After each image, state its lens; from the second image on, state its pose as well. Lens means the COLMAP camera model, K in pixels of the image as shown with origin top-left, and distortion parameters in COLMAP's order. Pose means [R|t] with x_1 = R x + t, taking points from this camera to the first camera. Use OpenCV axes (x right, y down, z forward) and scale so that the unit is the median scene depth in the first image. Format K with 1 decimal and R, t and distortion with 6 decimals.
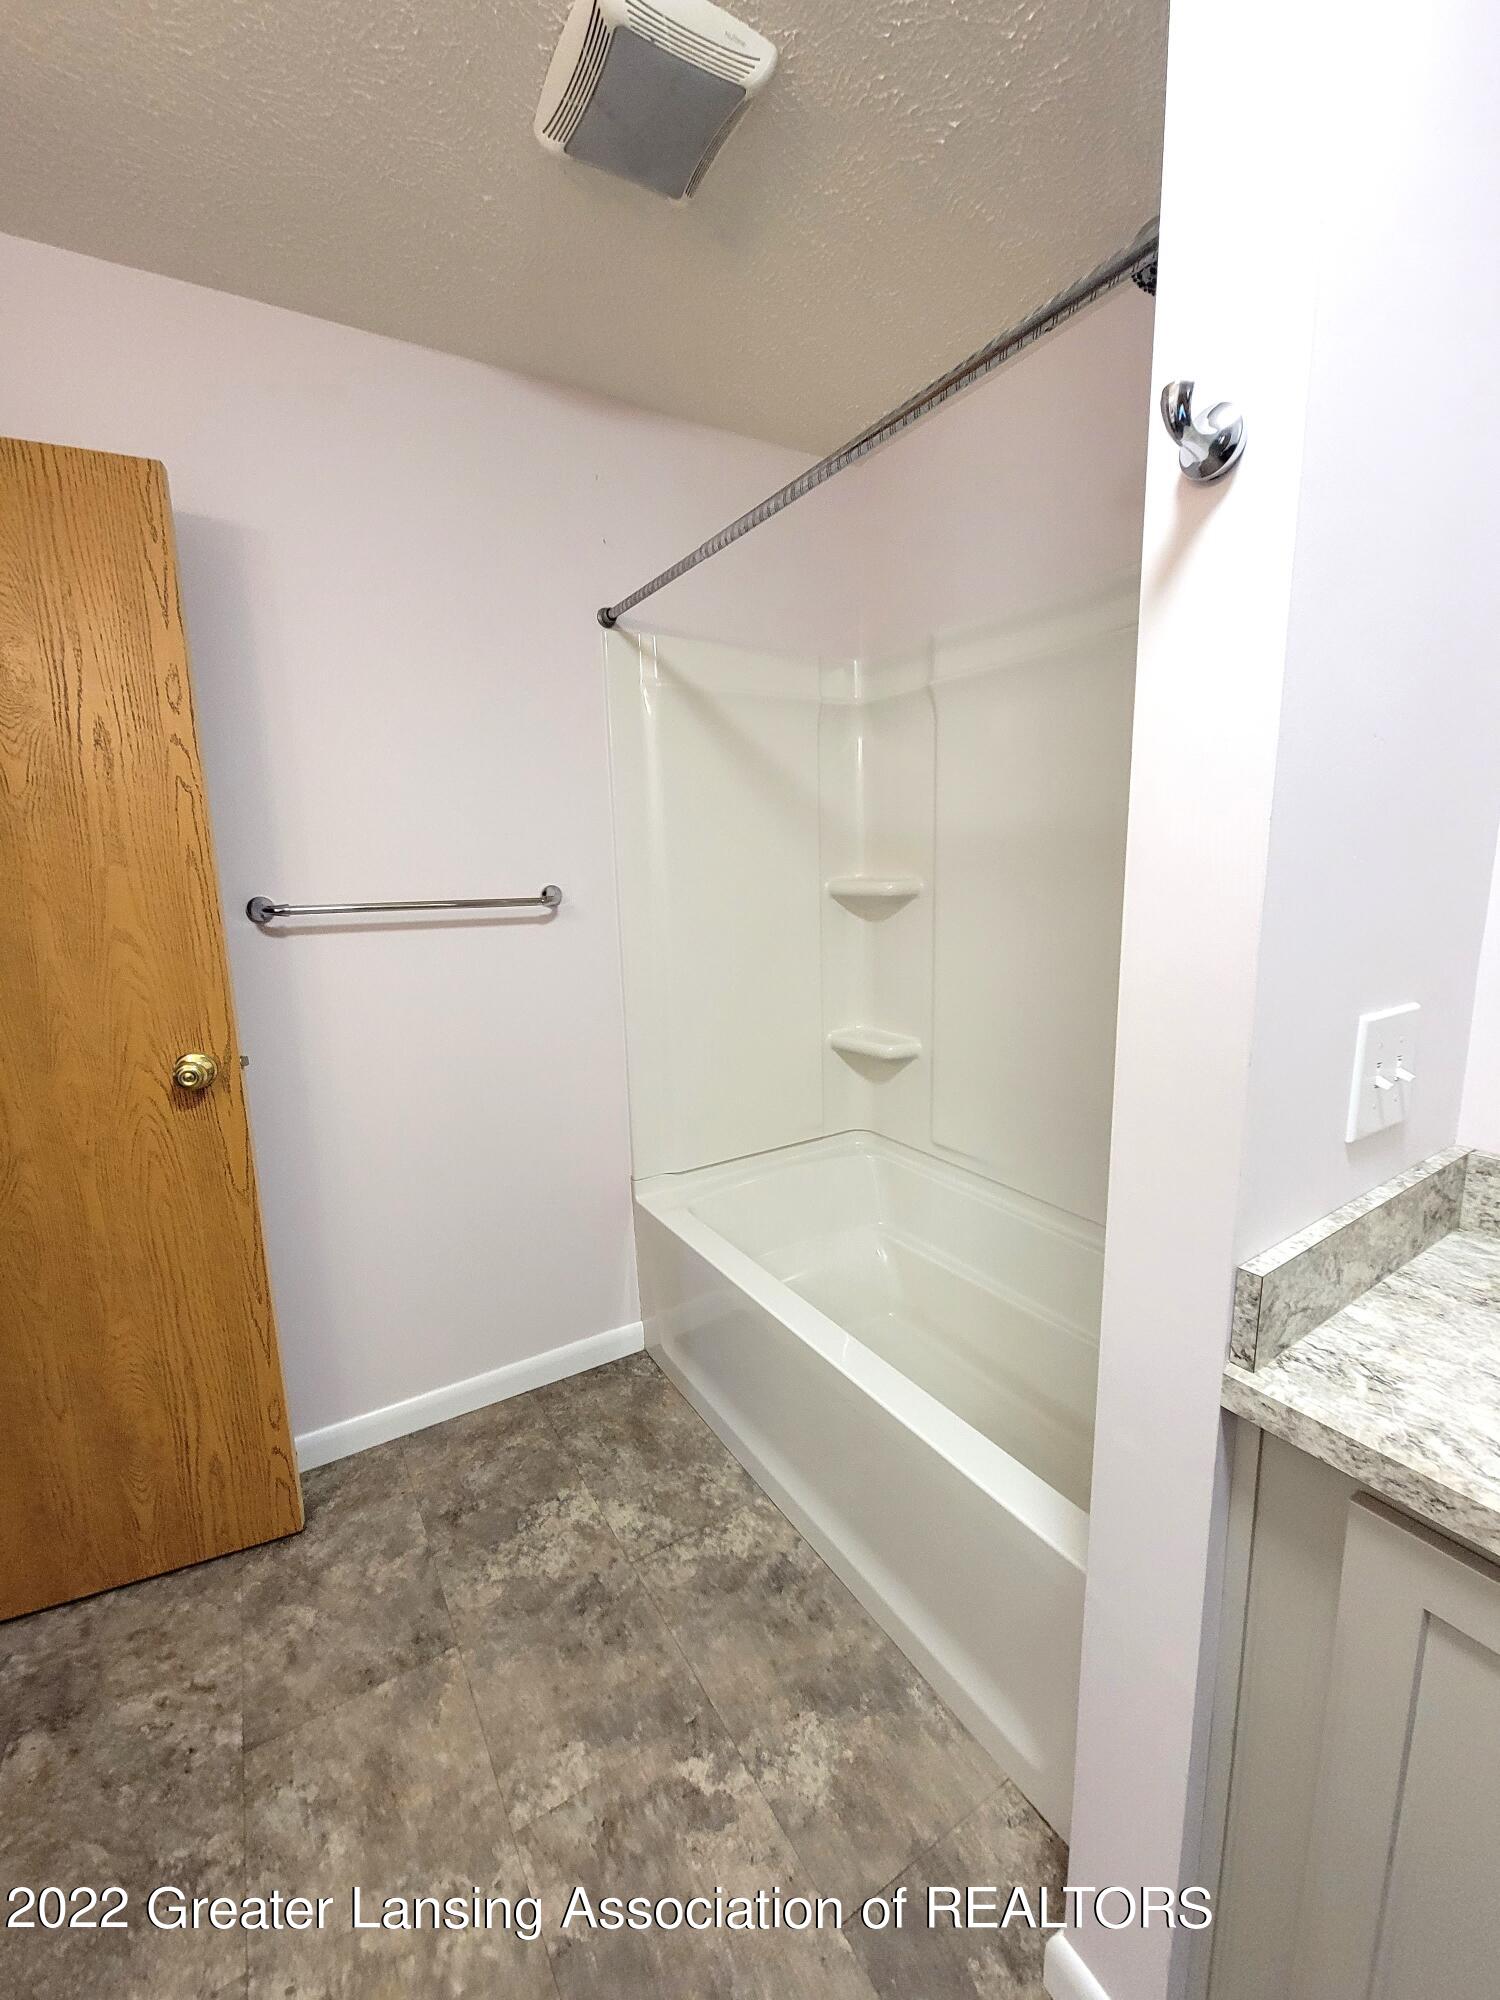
lens RADIAL K [[822.0, 0, 755.2], [0, 822.0, 995.8], [0, 0, 1]] dist [-0.005377, -0.000151]
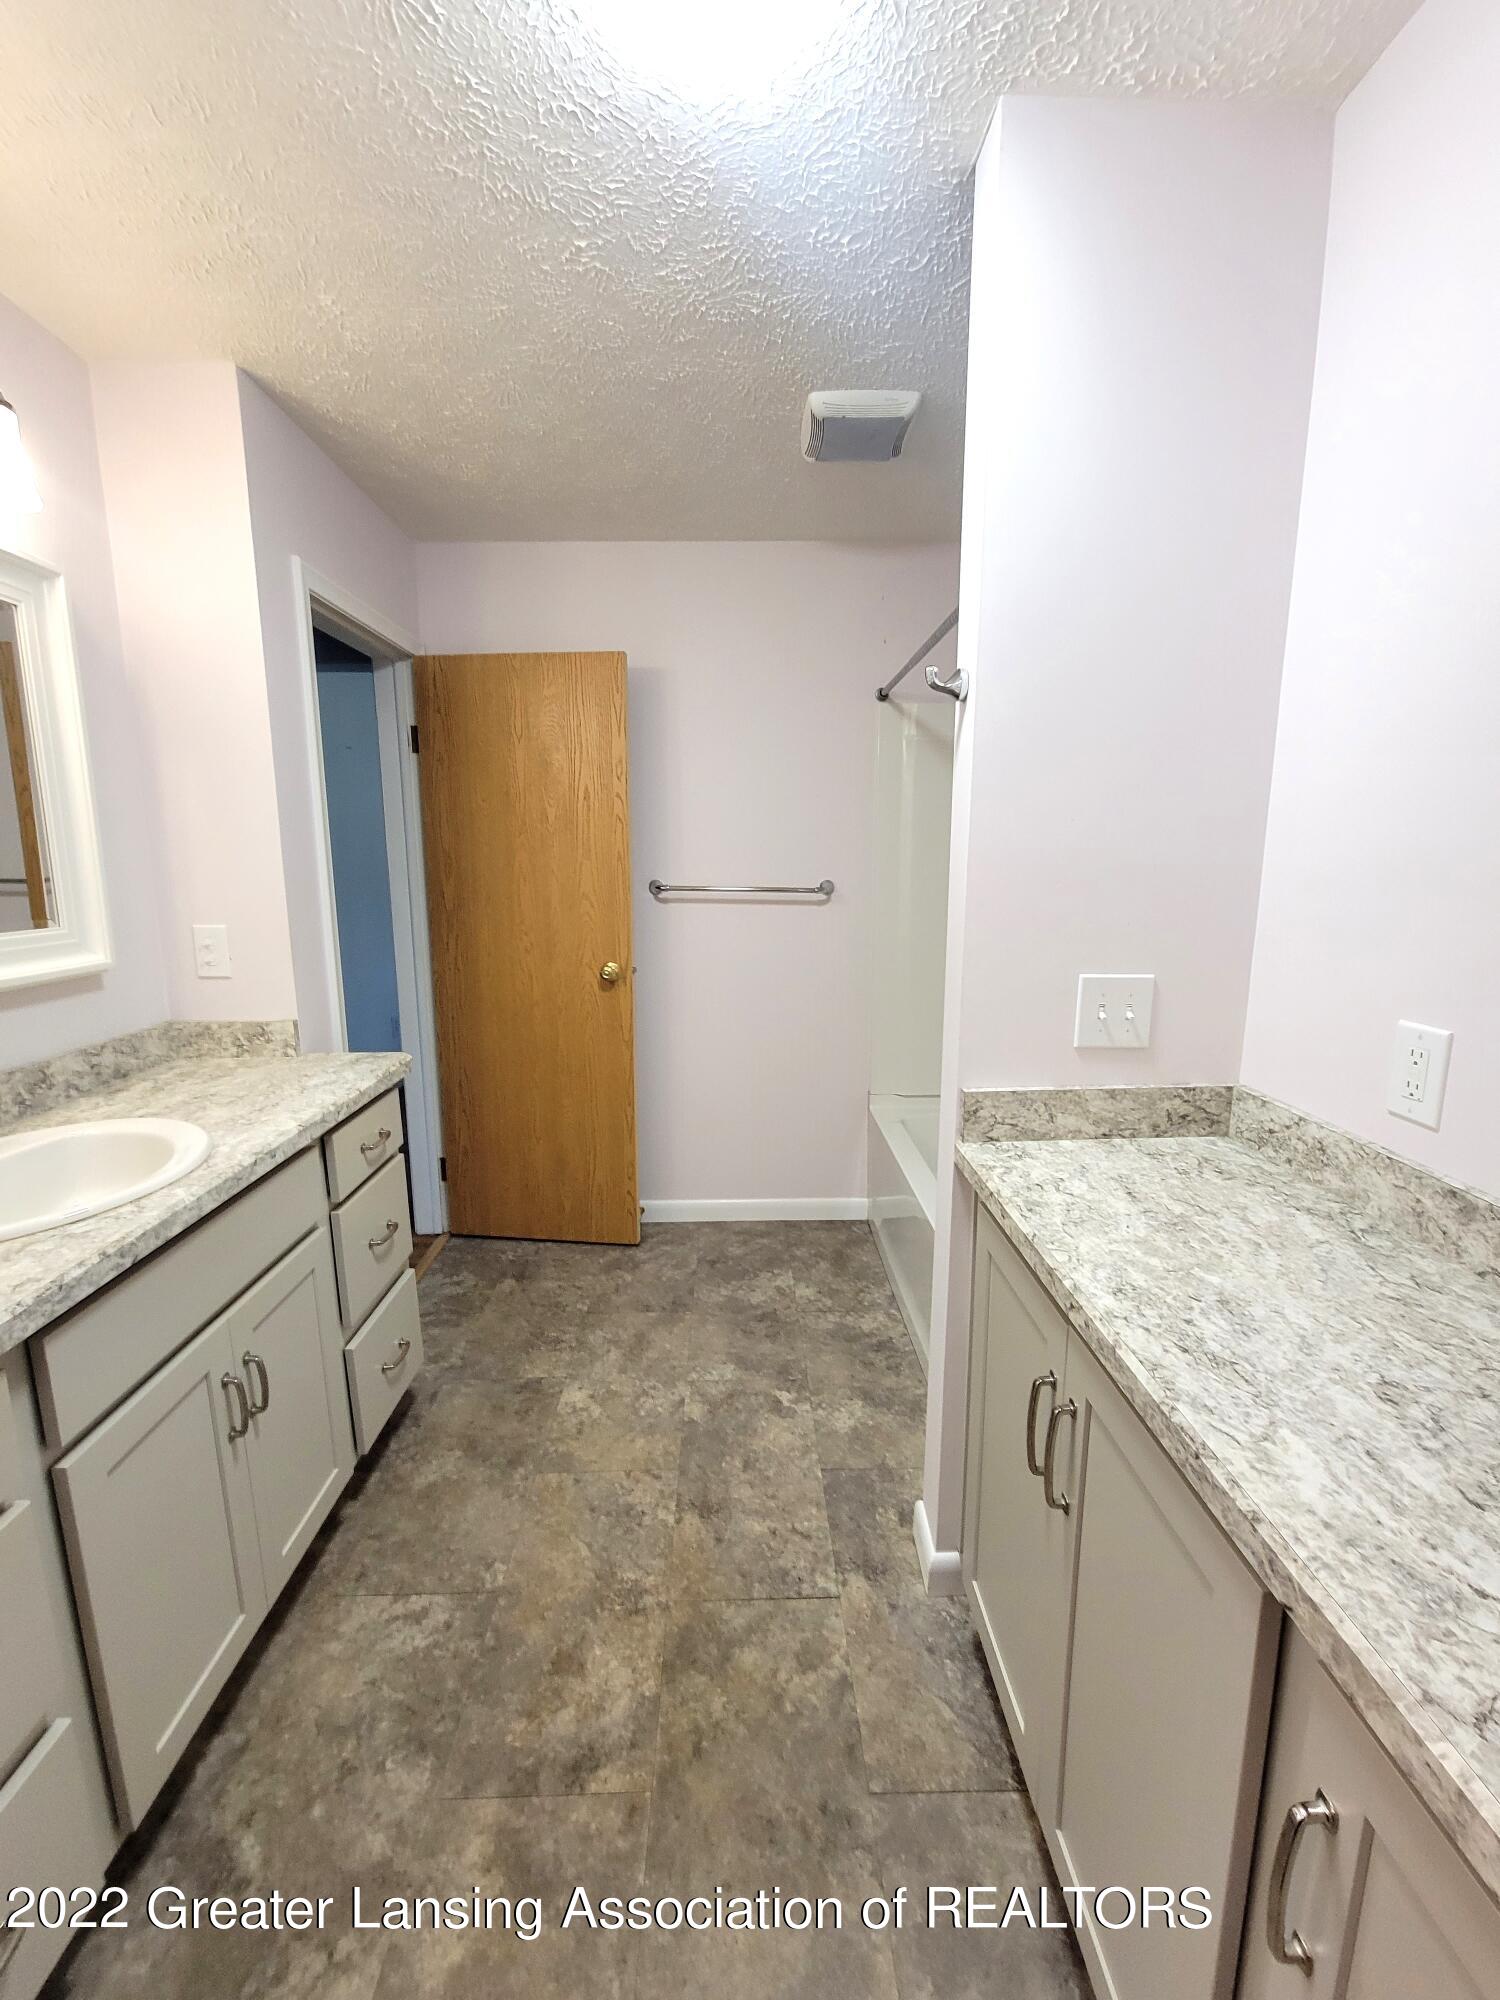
lens RADIAL K [[822.0, 0, 754.8], [0, 822.0, 992.6], [0, 0, 1]] dist [-0.005377, -0.000151]
pose [[0.863743, 0.109815, -0.491821, 0.504316], [-0.106702, 0.993693, 0.034482, 0.038740], [0.492506, 0.022695, 0.870013, -0.445142]]
